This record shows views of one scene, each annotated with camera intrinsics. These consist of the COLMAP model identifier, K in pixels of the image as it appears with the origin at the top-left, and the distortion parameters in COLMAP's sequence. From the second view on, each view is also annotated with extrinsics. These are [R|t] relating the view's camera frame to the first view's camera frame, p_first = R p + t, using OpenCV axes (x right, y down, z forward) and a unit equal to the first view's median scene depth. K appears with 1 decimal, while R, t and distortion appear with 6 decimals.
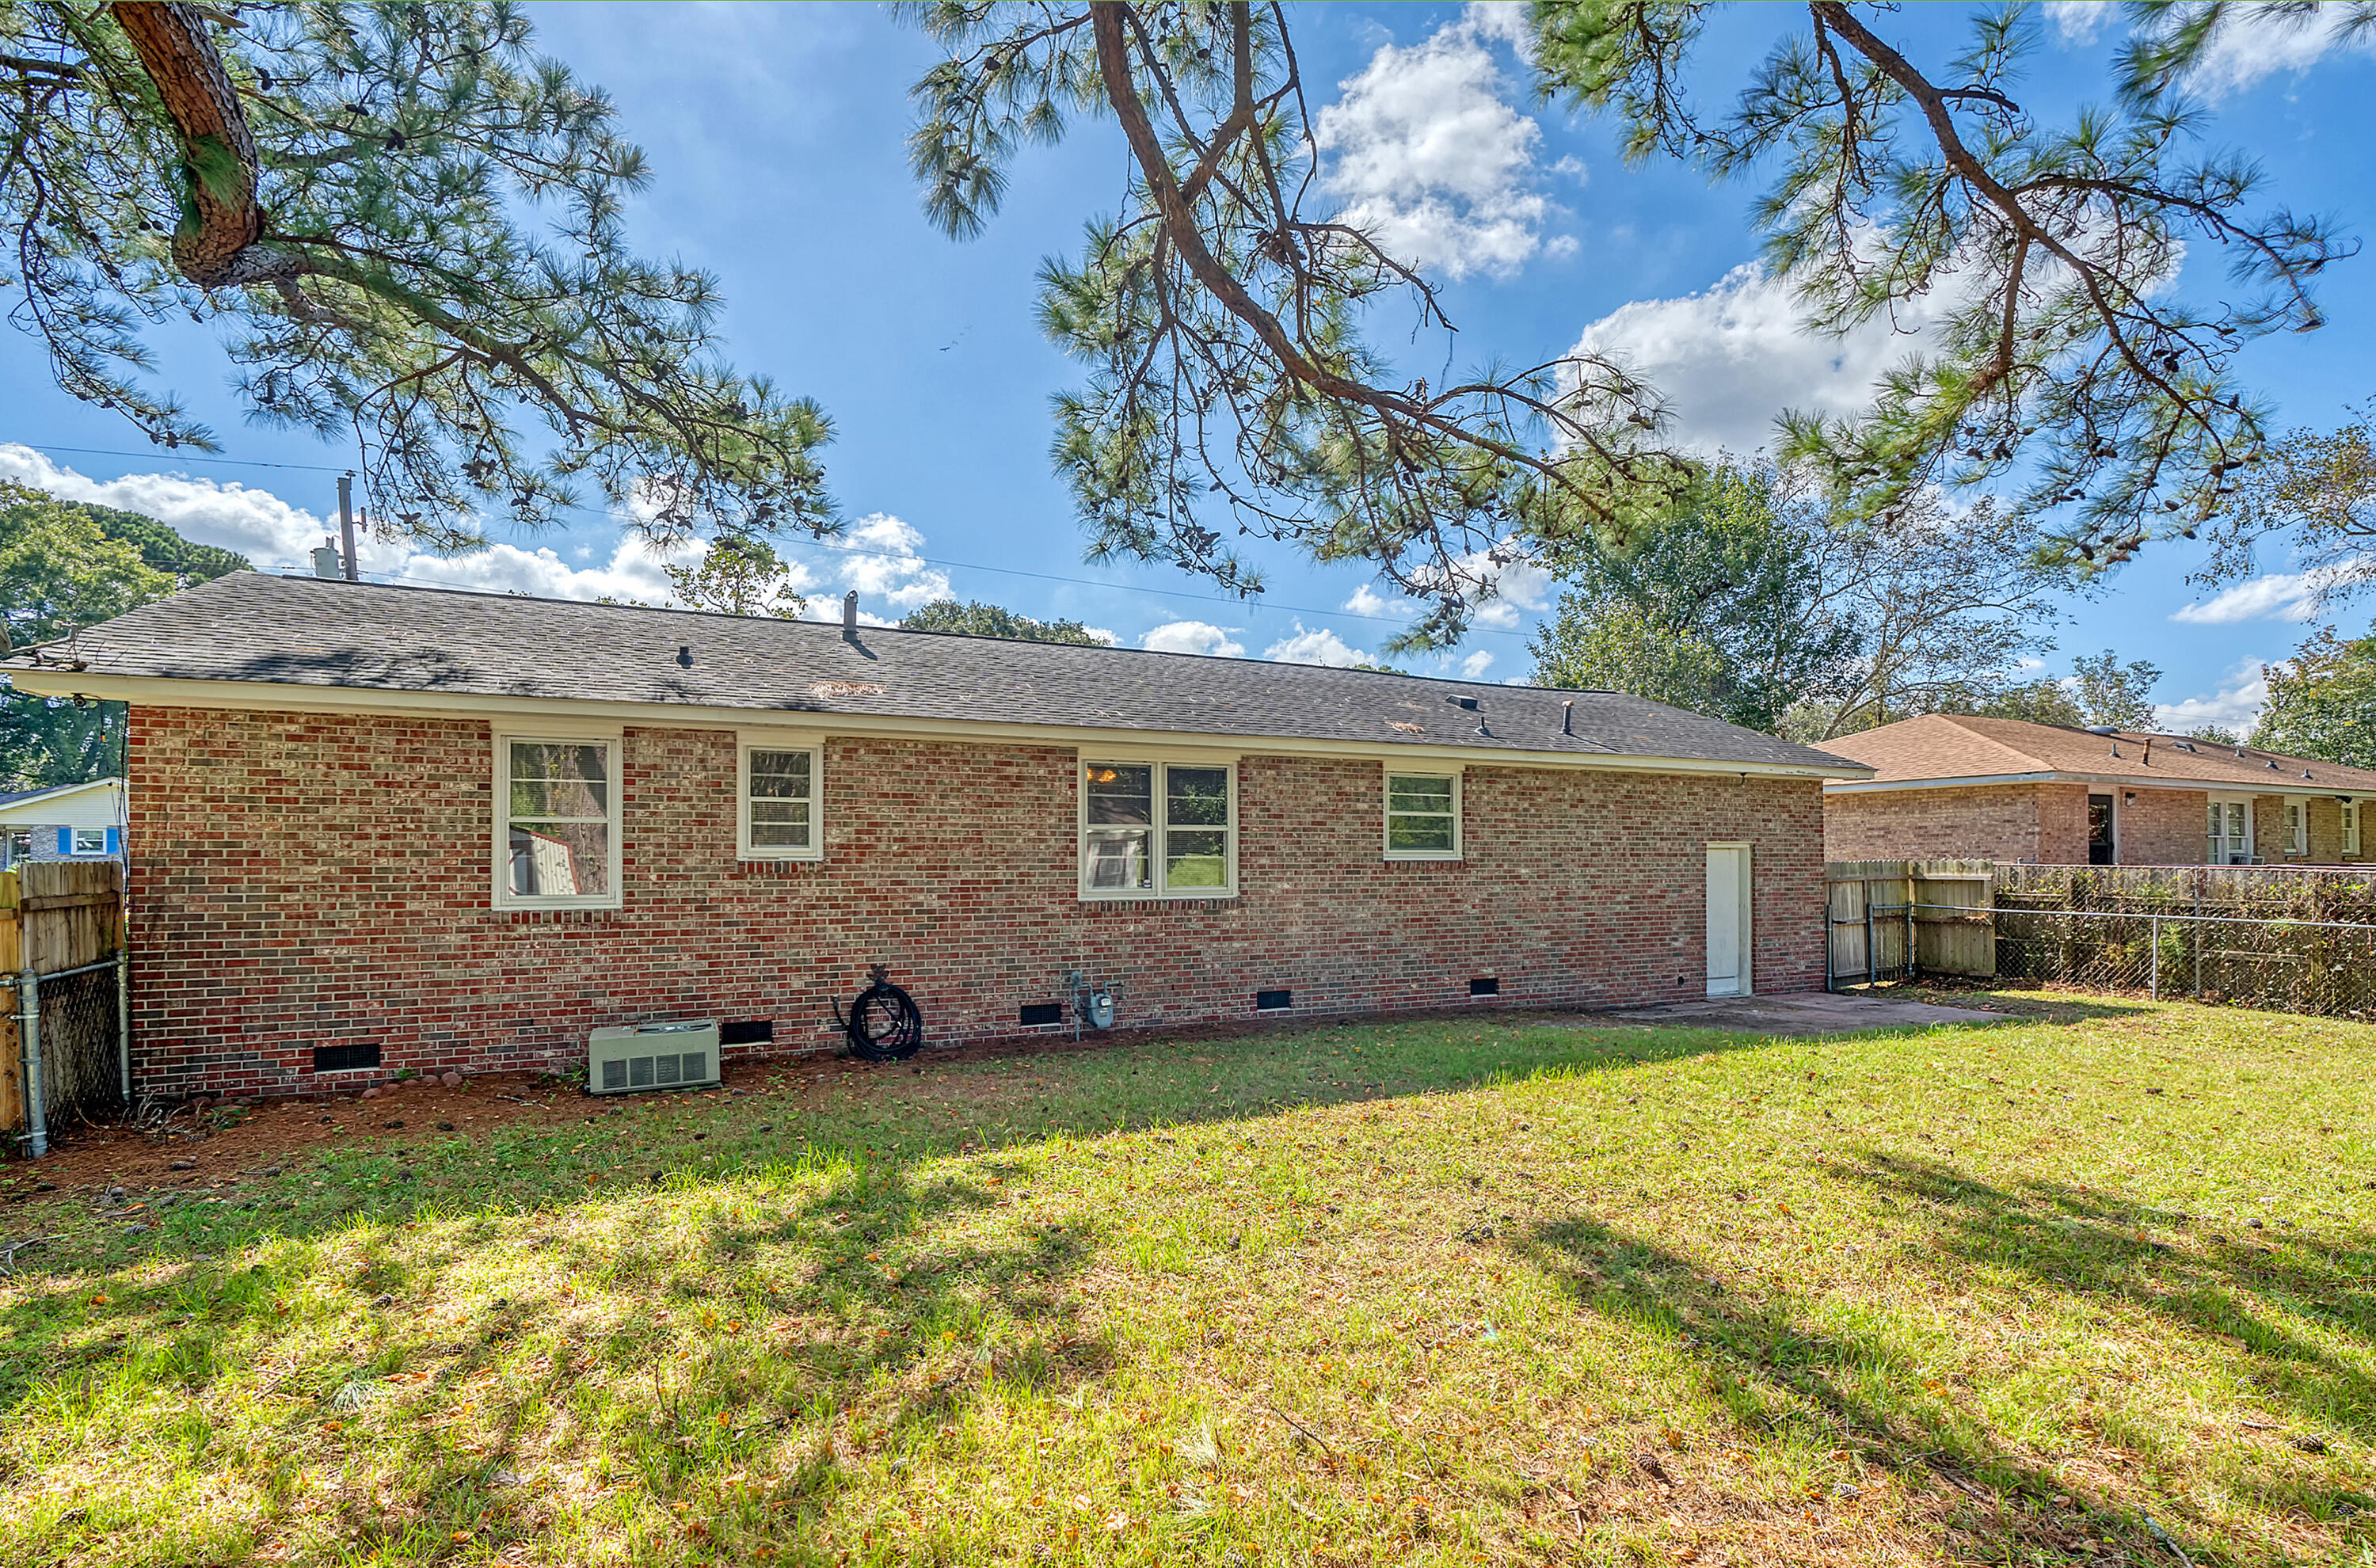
lens RADIAL K [[1102.0, 0, 1181.4], [0, 1102.0, 859.1], [0, 0, 1]] dist [-0.000133, -0.000250]
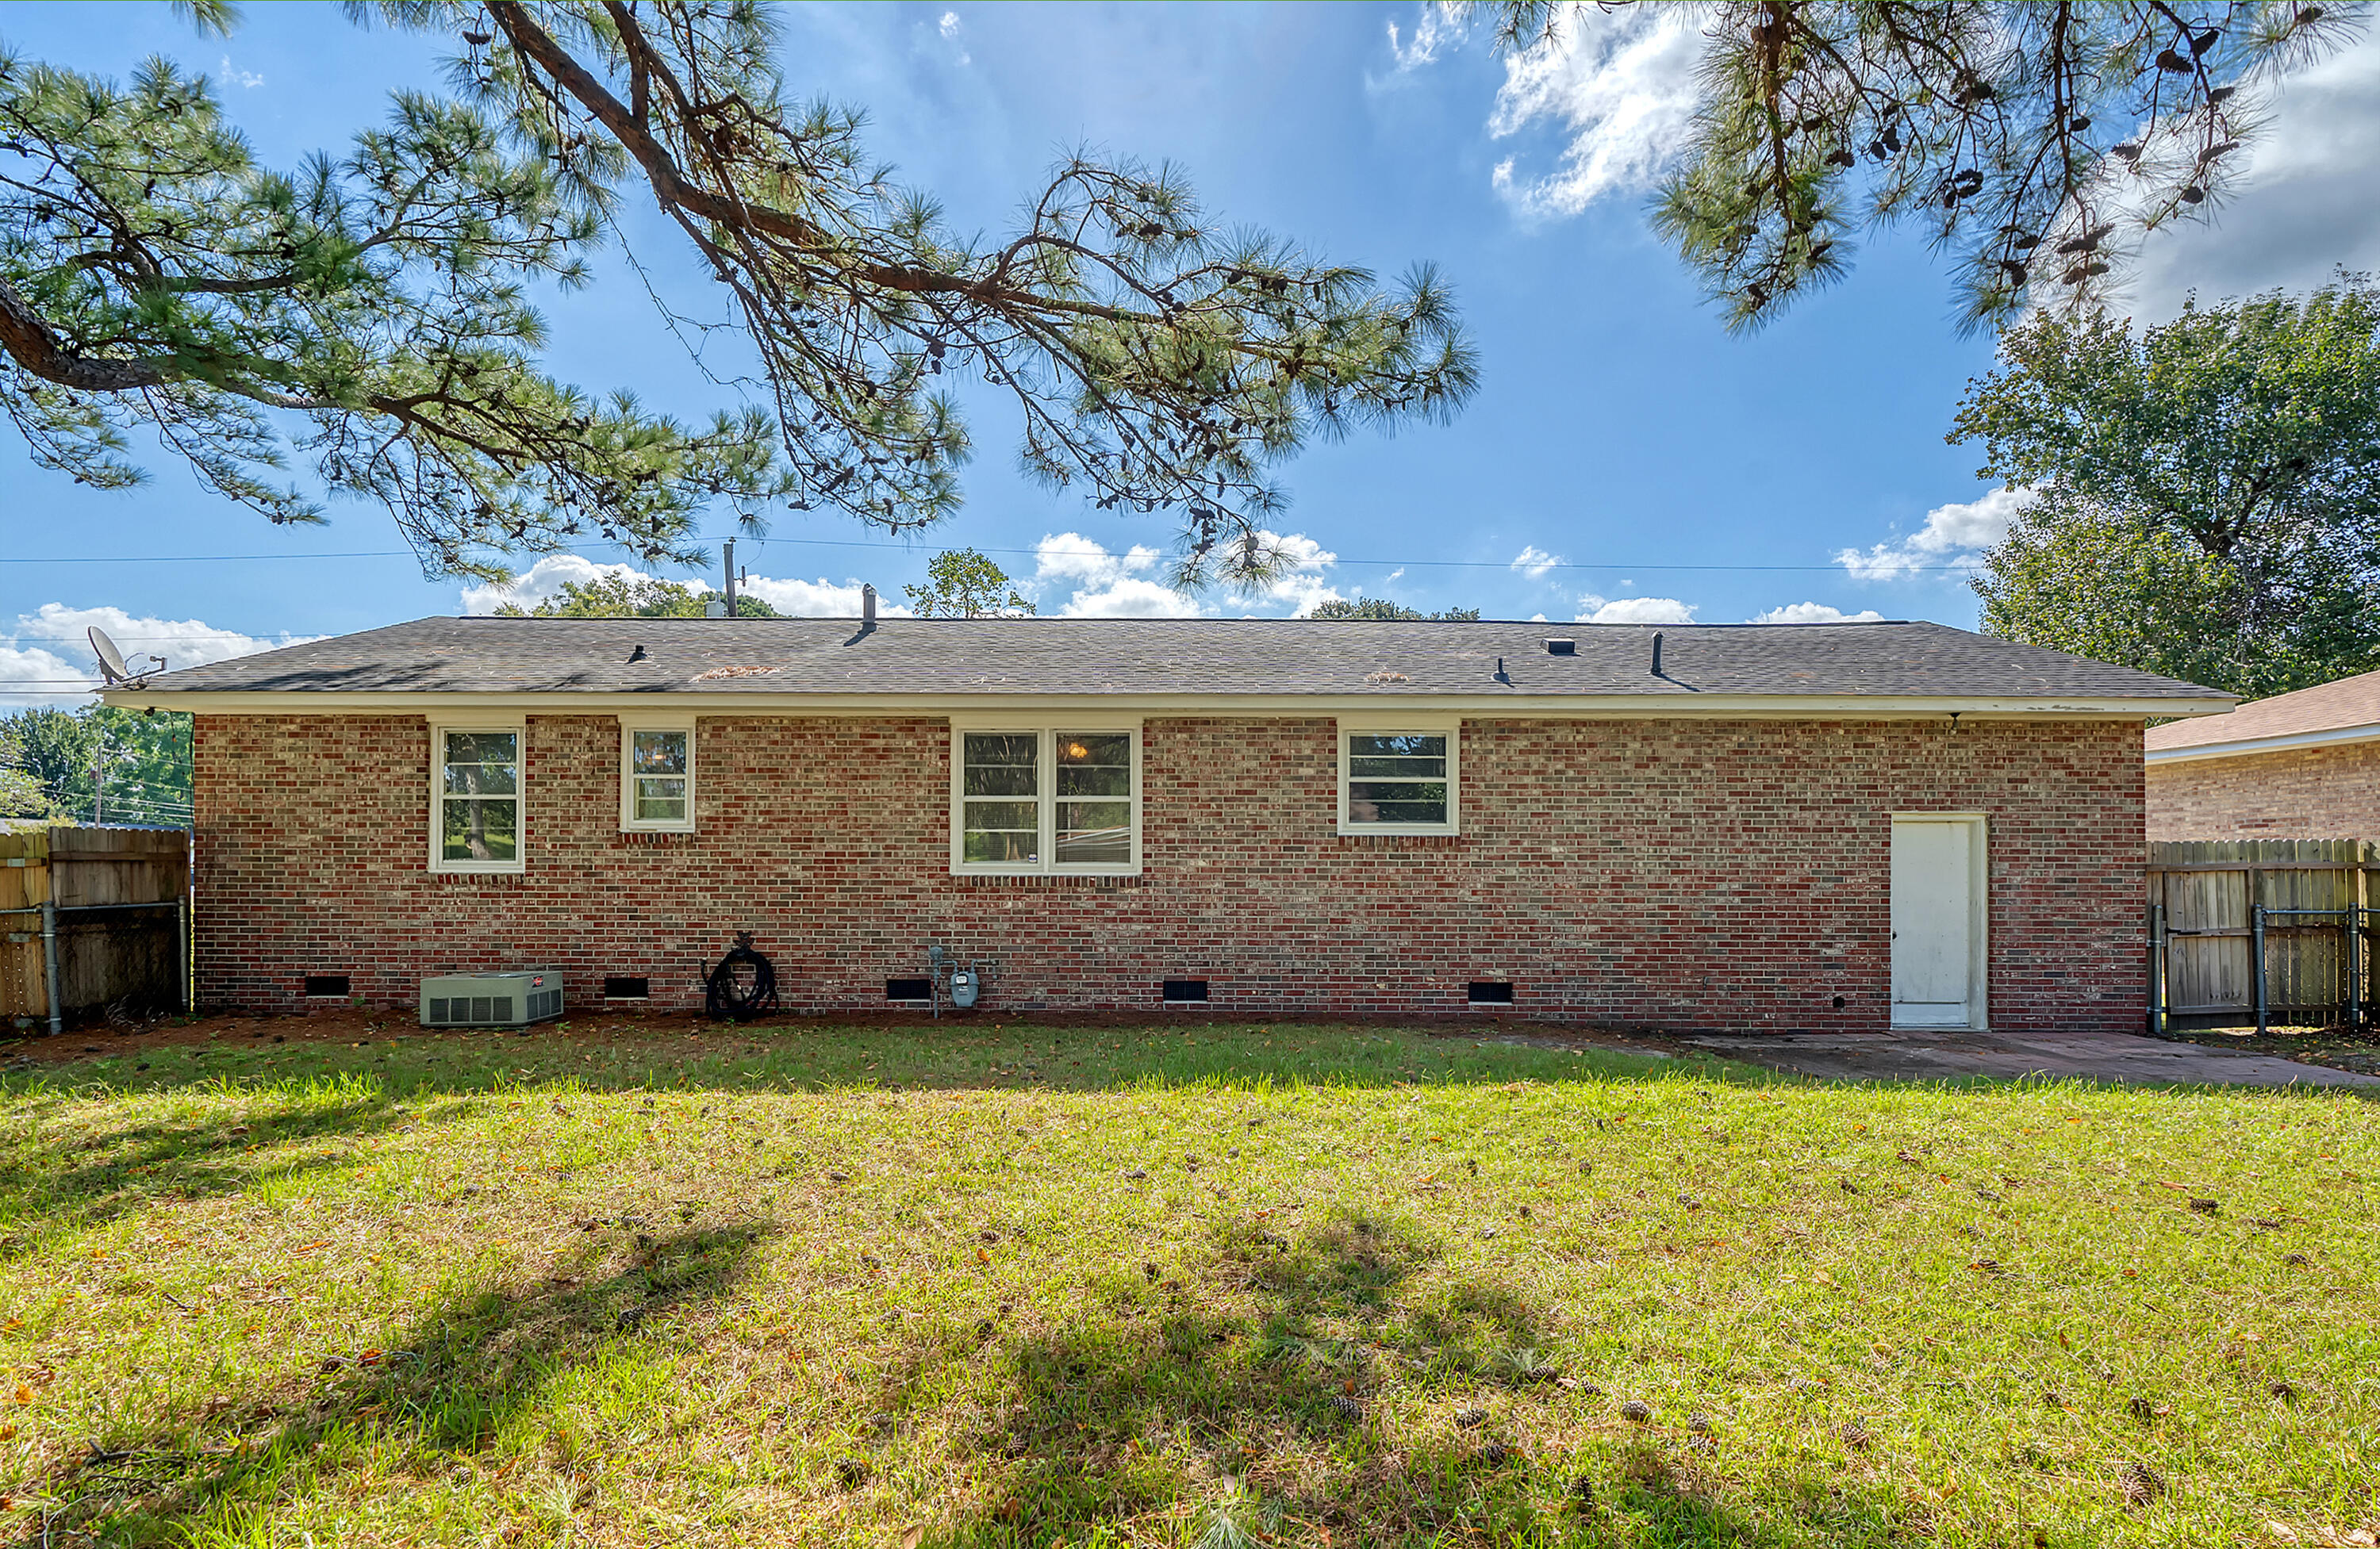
lens RADIAL K [[1112.7, 0, 1191.7], [0, 1112.7, 865.6], [0, 0, 1]] dist [-0.002184, 0.000026]
pose [[0.902953, 0.002717, -0.429730, 0.529689], [-0.003392, 0.999994, -0.000805, 0.030416], [0.429725, 0.002184, 0.902957, 0.210863]]
